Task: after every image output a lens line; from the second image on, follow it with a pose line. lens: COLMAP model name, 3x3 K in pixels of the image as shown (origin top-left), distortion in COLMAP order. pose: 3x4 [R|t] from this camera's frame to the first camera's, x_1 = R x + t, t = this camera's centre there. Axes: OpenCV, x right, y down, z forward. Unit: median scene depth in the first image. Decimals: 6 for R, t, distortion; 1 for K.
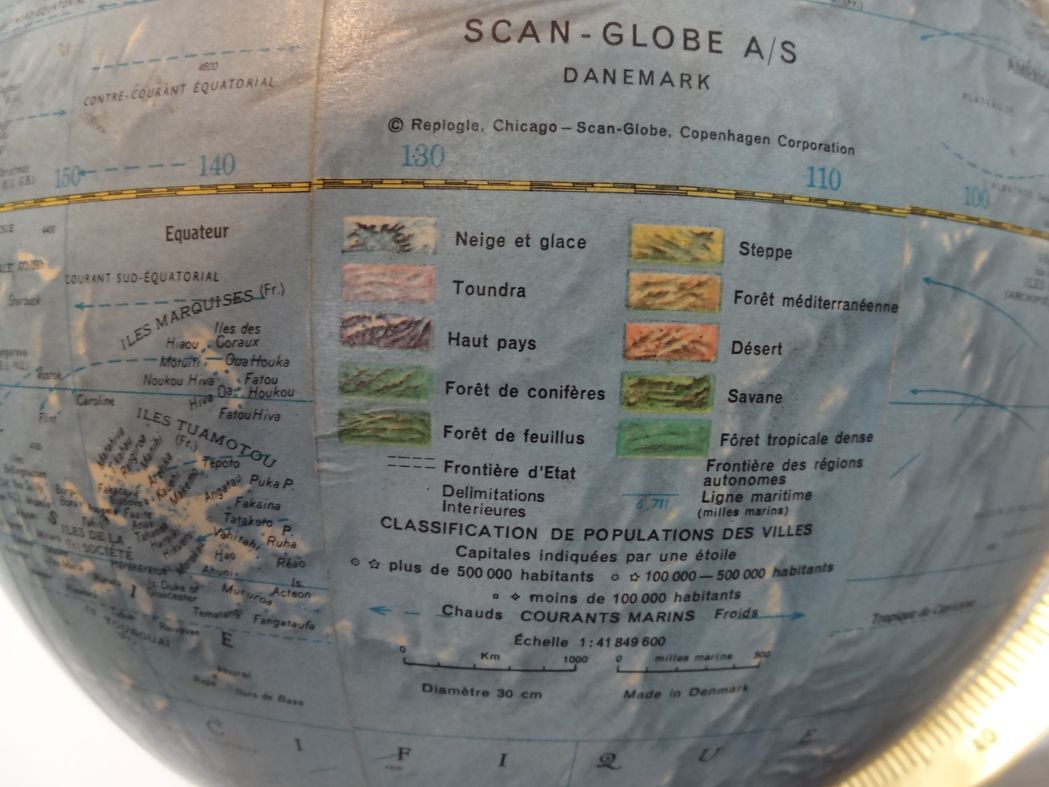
lens RADIAL K [[813.1, 0, 525.1], [0, 813.1, 390.1], [0, 0, 1]] dist [-0.015480, 0.004547]
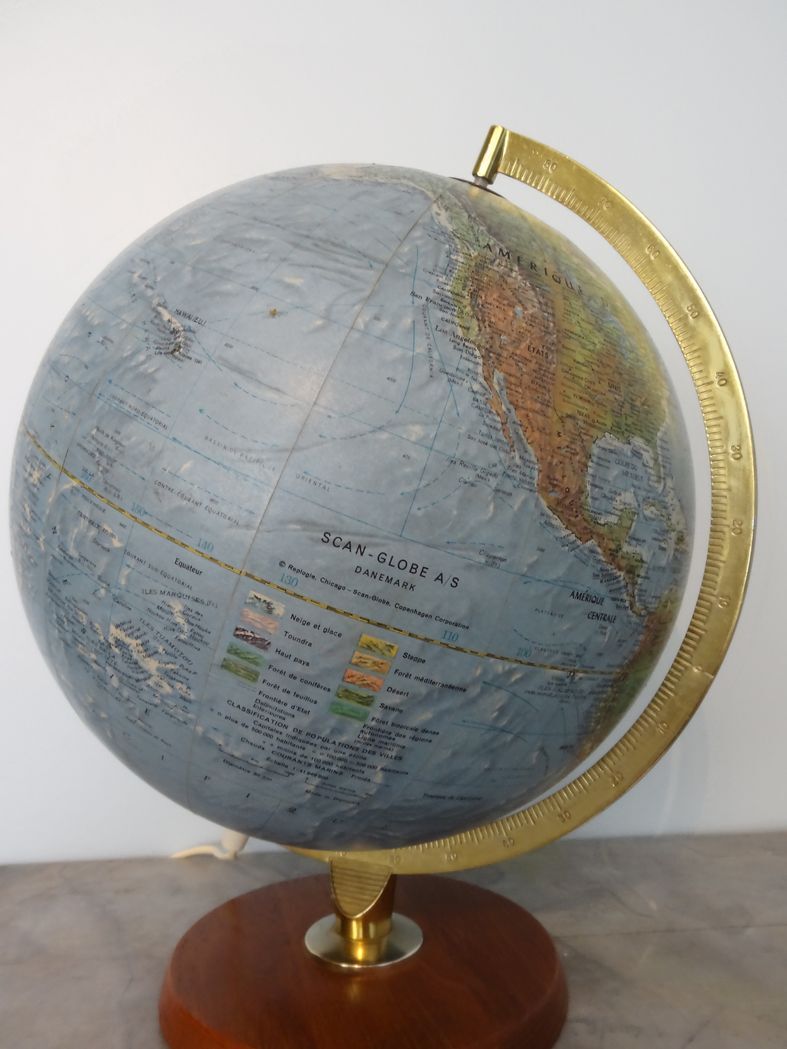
lens RADIAL K [[813.1, 0, 394.0], [0, 813.1, 517.9], [0, 0, 1]] dist [-0.015480, 0.004547]
pose [[0.941660, 0.334326, 0.038771, 0.010437], [-0.335333, 0.922110, 0.193041, -0.952464], [0.028787, -0.194780, 0.980424, -1.209726]]
